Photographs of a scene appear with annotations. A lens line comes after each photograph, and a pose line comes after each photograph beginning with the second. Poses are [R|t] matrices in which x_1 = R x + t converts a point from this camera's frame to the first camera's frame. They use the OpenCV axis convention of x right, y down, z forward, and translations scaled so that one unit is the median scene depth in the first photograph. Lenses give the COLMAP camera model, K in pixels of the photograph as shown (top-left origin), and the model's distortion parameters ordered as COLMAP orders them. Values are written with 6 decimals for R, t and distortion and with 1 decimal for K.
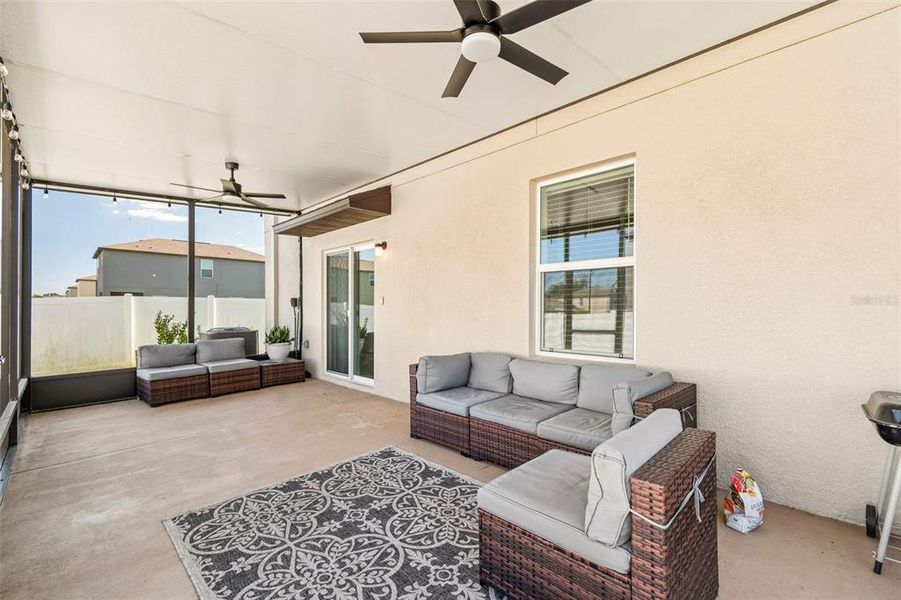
lens RADIAL K [[383.5, 0, 452.2], [0, 383.5, 310.6], [0, 0, 1]] dist [0.000032, -0.000202]
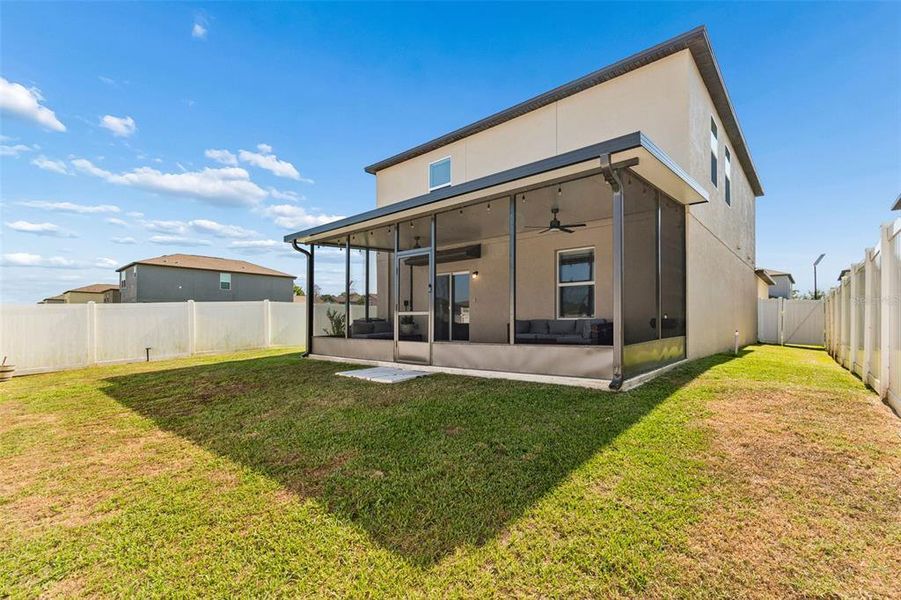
lens RADIAL K [[398.2, 0, 447.6], [0, 398.2, 301.3], [0, 0, 1]] dist [0.001687, 0.000412]
pose [[0.998157, 0.005680, 0.060424, -0.414757], [-0.001786, 0.997929, -0.064308, 0.104762], [-0.060664, 0.064081, 0.996099, -0.984396]]
